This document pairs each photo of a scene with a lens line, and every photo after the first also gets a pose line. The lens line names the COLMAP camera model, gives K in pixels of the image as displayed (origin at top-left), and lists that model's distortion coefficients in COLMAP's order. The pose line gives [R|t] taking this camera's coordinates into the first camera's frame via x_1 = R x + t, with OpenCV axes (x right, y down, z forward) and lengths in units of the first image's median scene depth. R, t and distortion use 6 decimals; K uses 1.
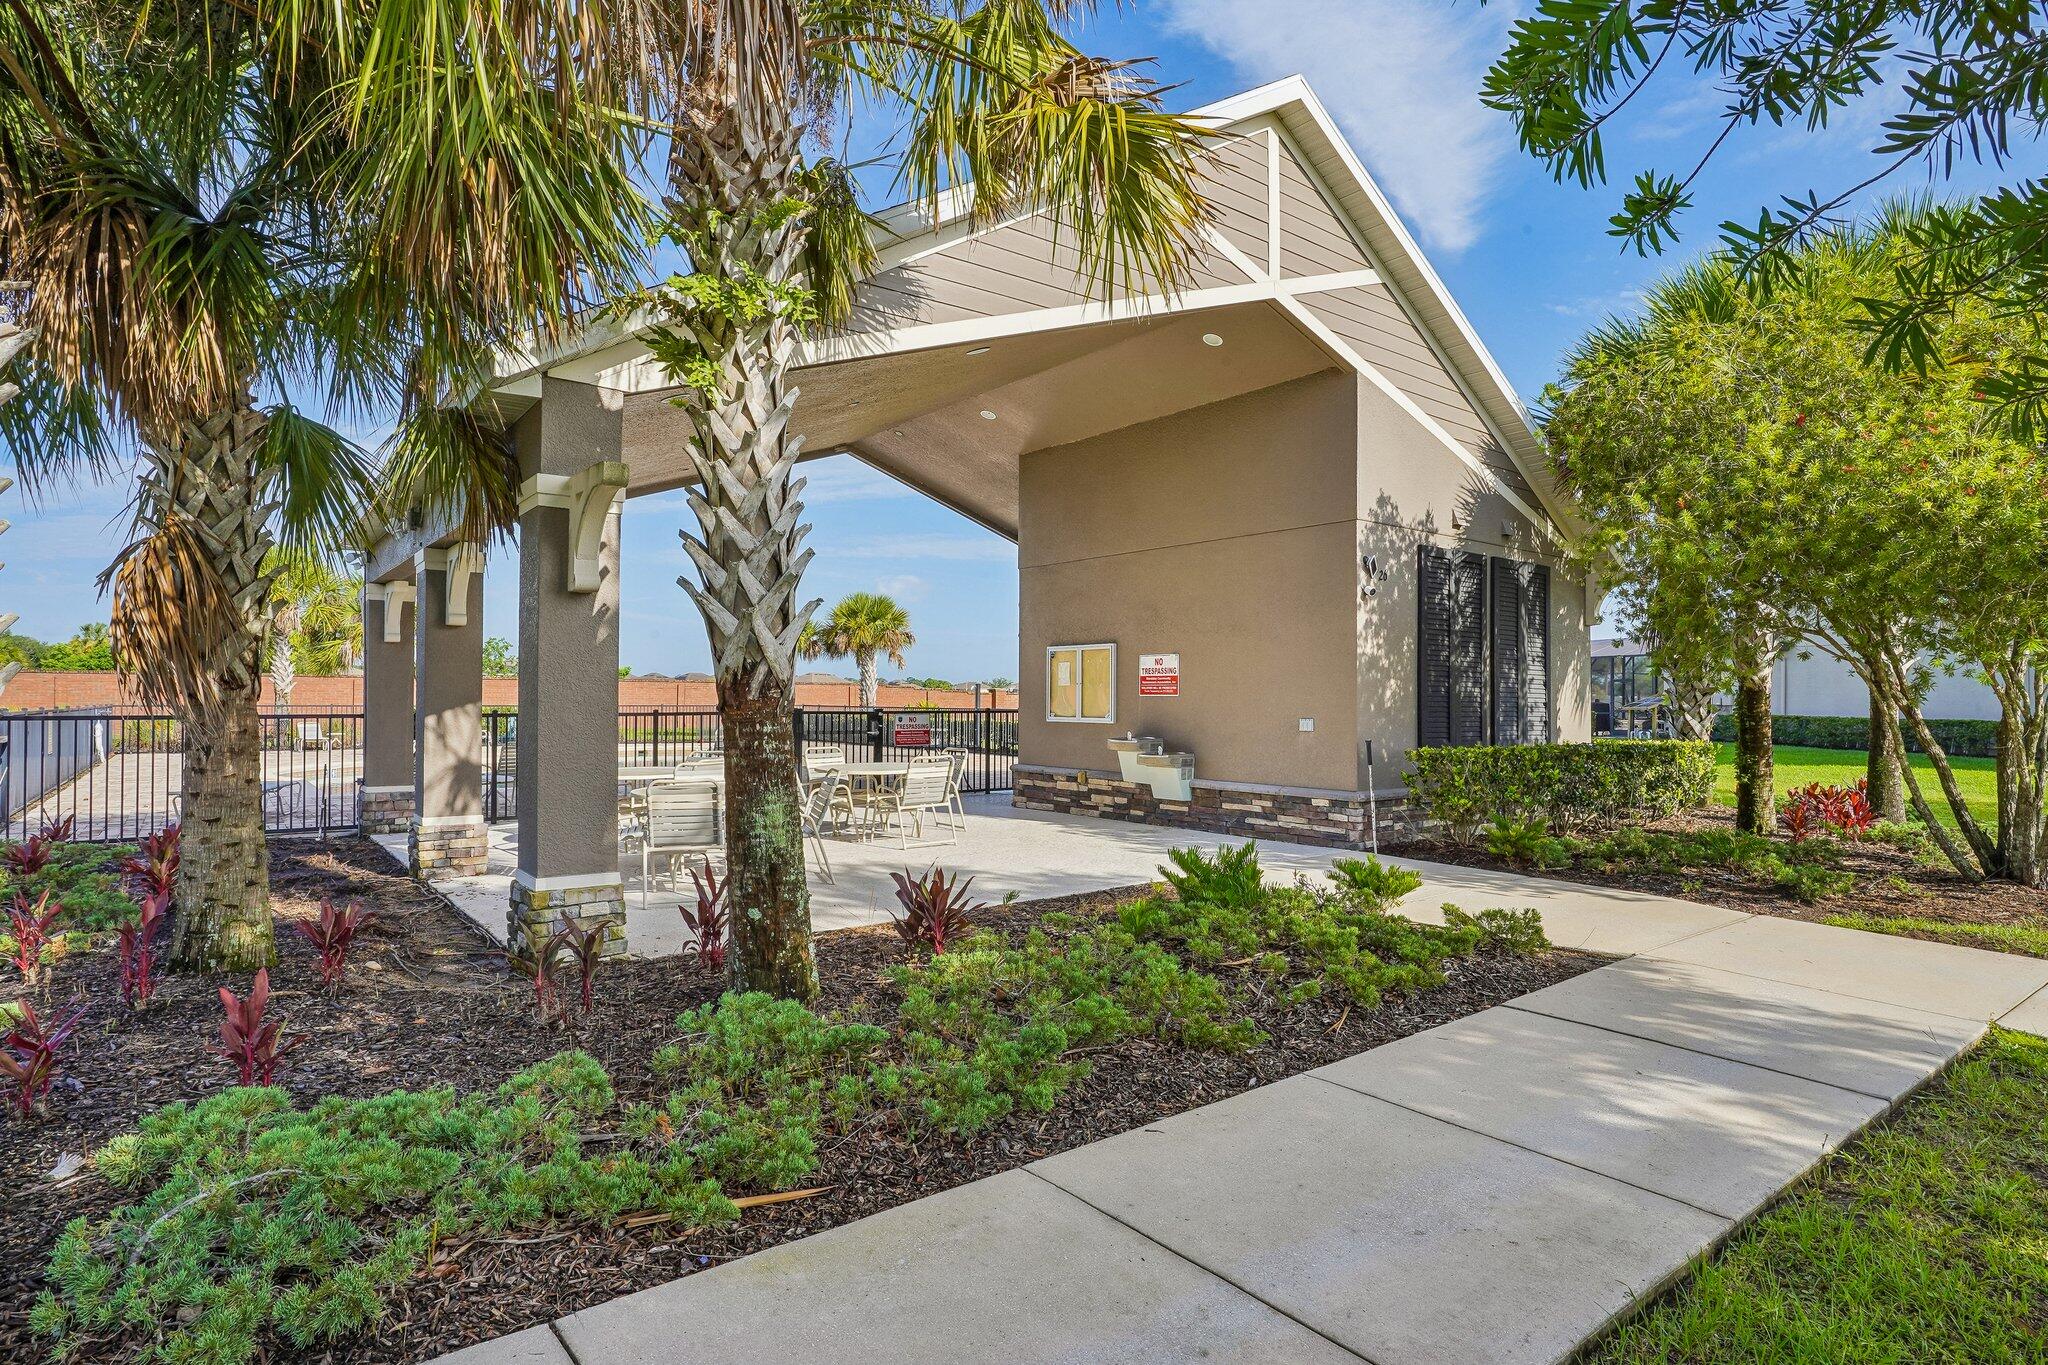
lens RADIAL K [[1096.9, 0, 1022.5], [0, 1096.9, 690.3], [0, 0, 1]] dist [-0.000207, -0.000006]
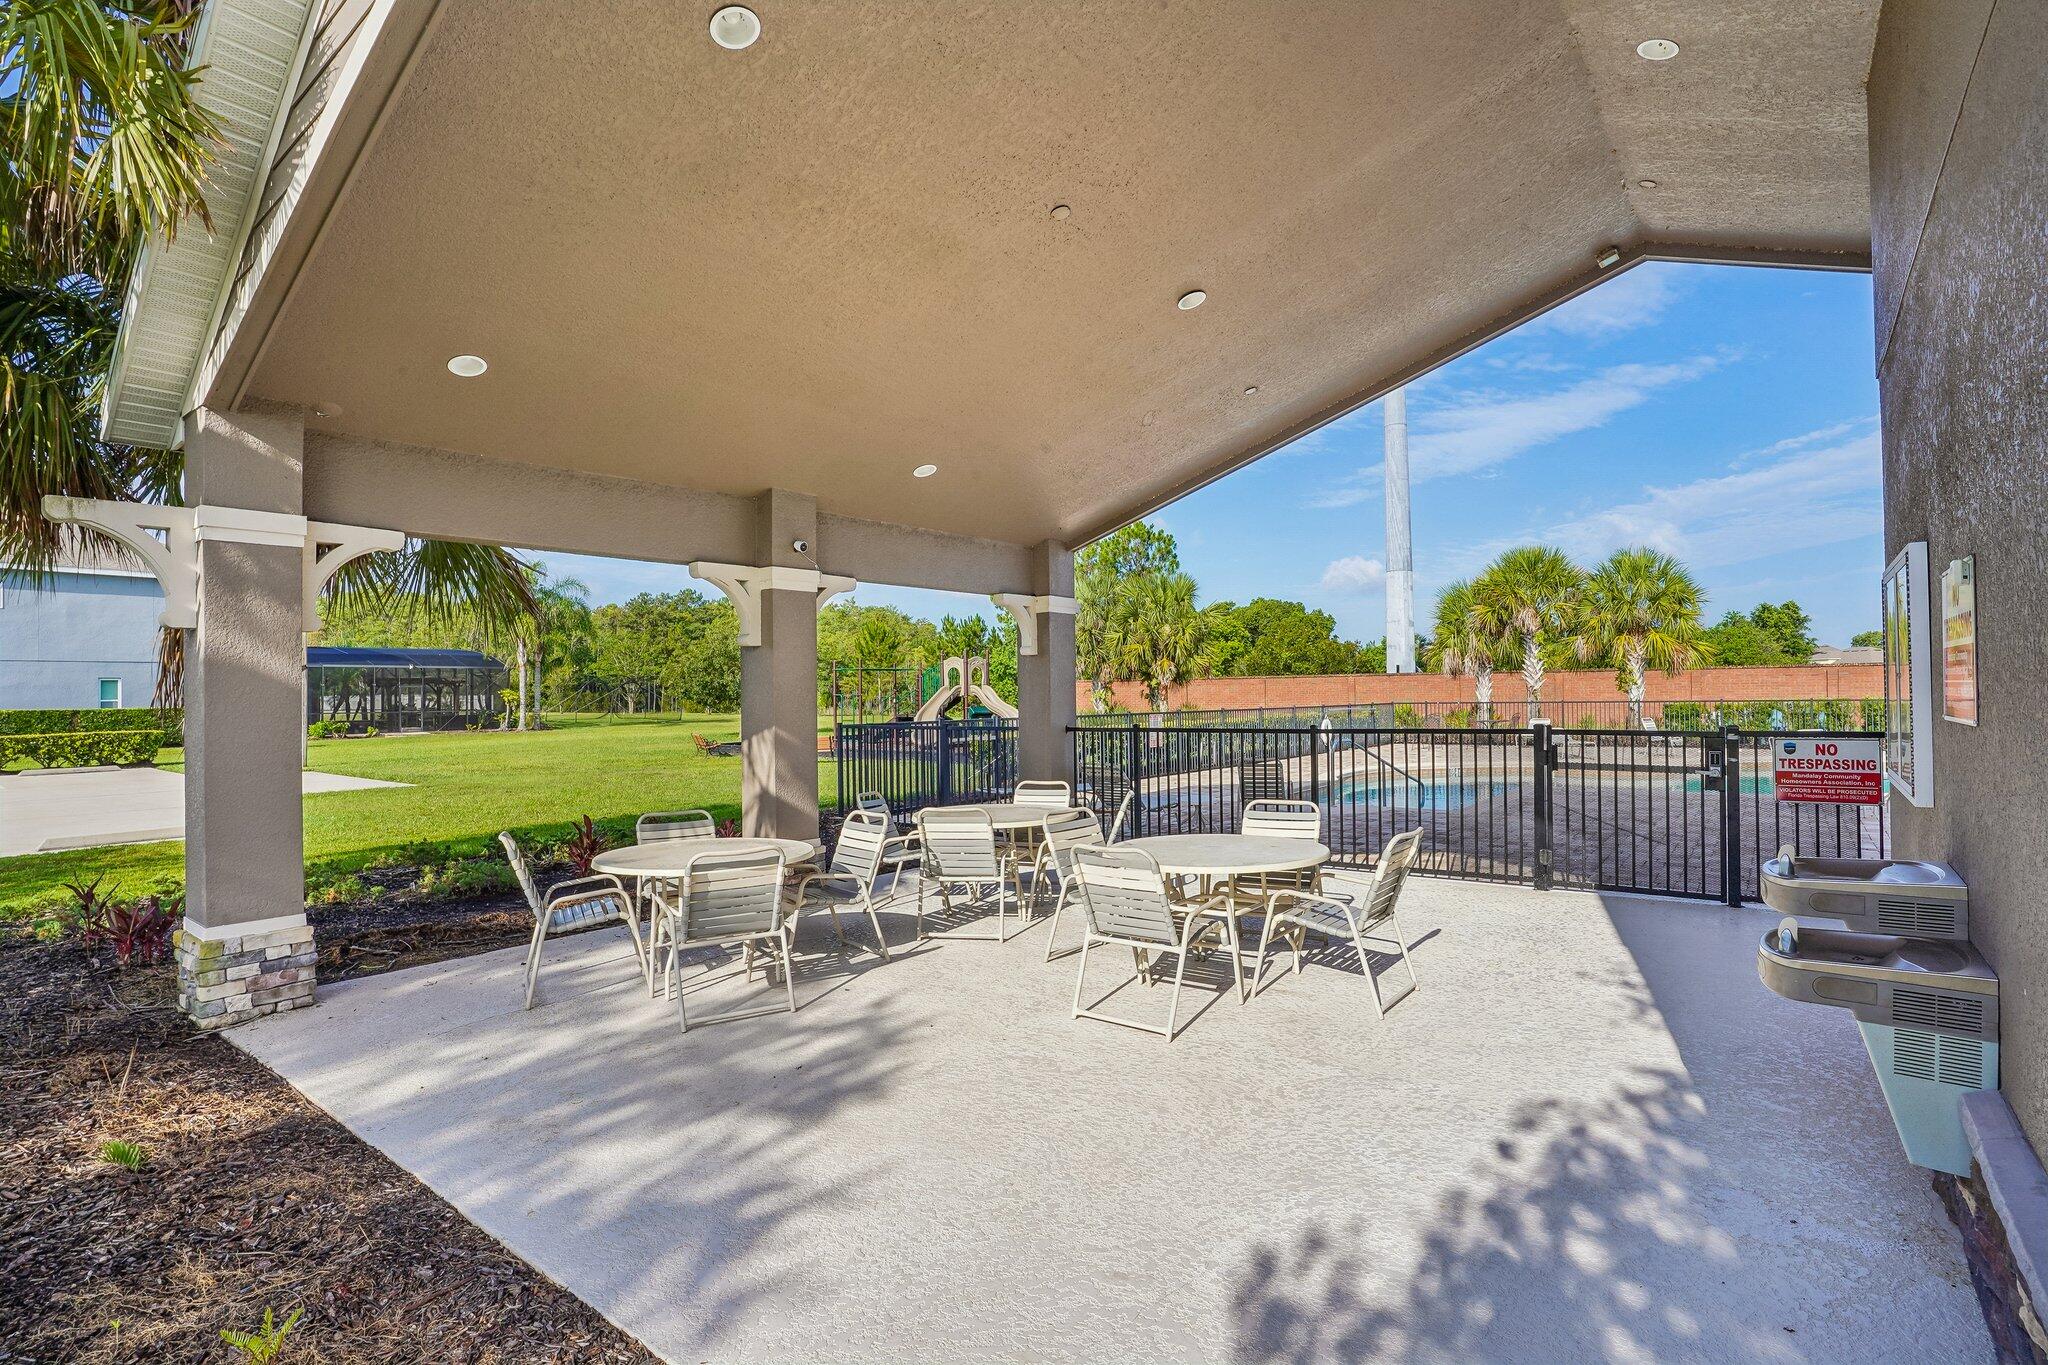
lens RADIAL K [[1018.9, 0, 1022.9], [0, 1018.9, 690.1], [0, 0, 1]] dist [-0.000563, -0.000035]
pose [[0.261942, -0.016732, -0.964939, 0.375797], [0.028645, 0.999544, -0.009556, -0.005376], [0.964658, -0.025137, 0.262302, 0.987160]]
